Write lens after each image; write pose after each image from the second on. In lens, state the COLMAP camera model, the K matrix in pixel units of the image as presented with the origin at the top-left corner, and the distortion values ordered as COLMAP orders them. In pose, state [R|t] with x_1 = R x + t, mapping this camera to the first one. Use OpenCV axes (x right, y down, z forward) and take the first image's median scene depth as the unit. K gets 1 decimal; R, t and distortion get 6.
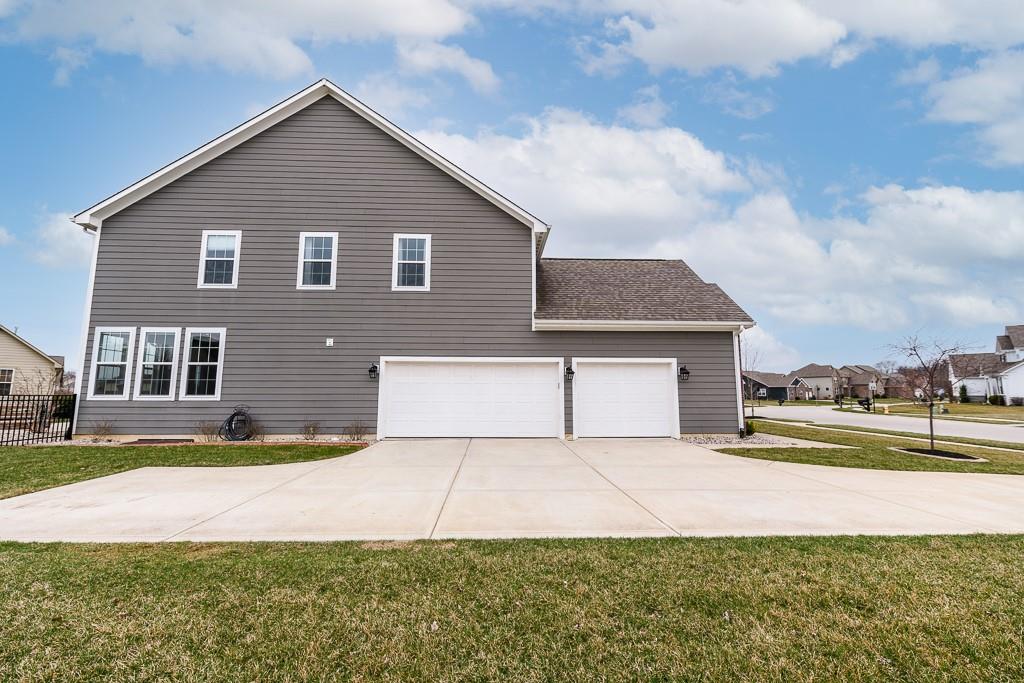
lens RADIAL K [[417.2, 0, 512.0], [0, 417.2, 341.5], [0, 0, 1]] dist [0.002353, 0.000133]
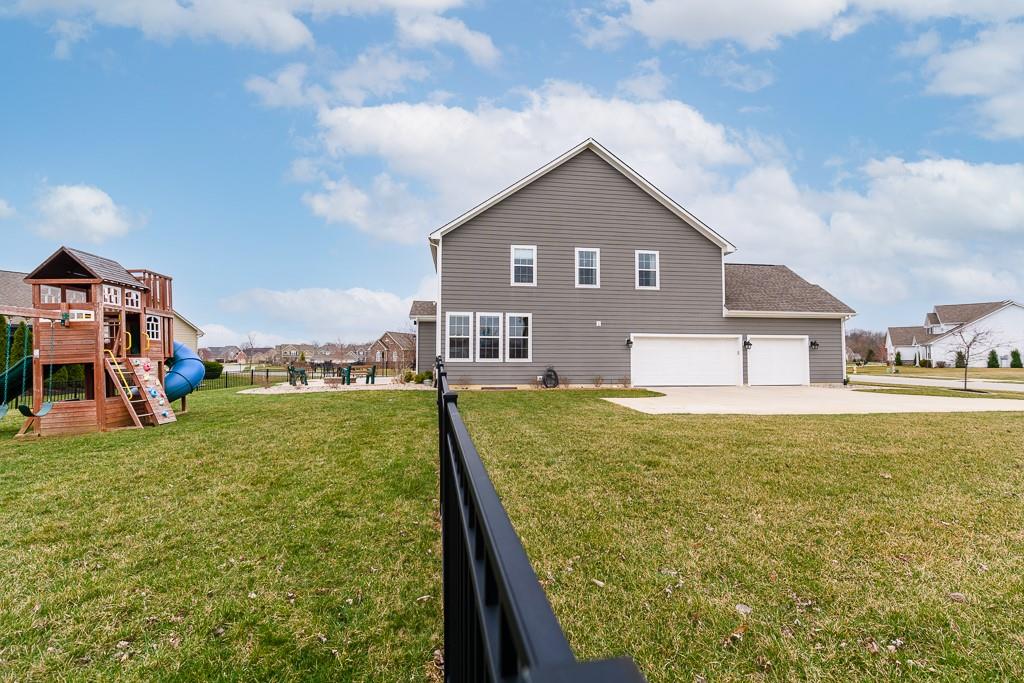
lens RADIAL K [[402.5, 0, 512.0], [0, 402.5, 341.5], [0, 0, 1]] dist [0.001855, 0.000284]
pose [[0.995287, 0.004302, 0.096882, -0.872574], [-0.012159, 0.996668, 0.080656, -0.046330], [-0.096212, -0.081454, 0.992022, -0.404662]]
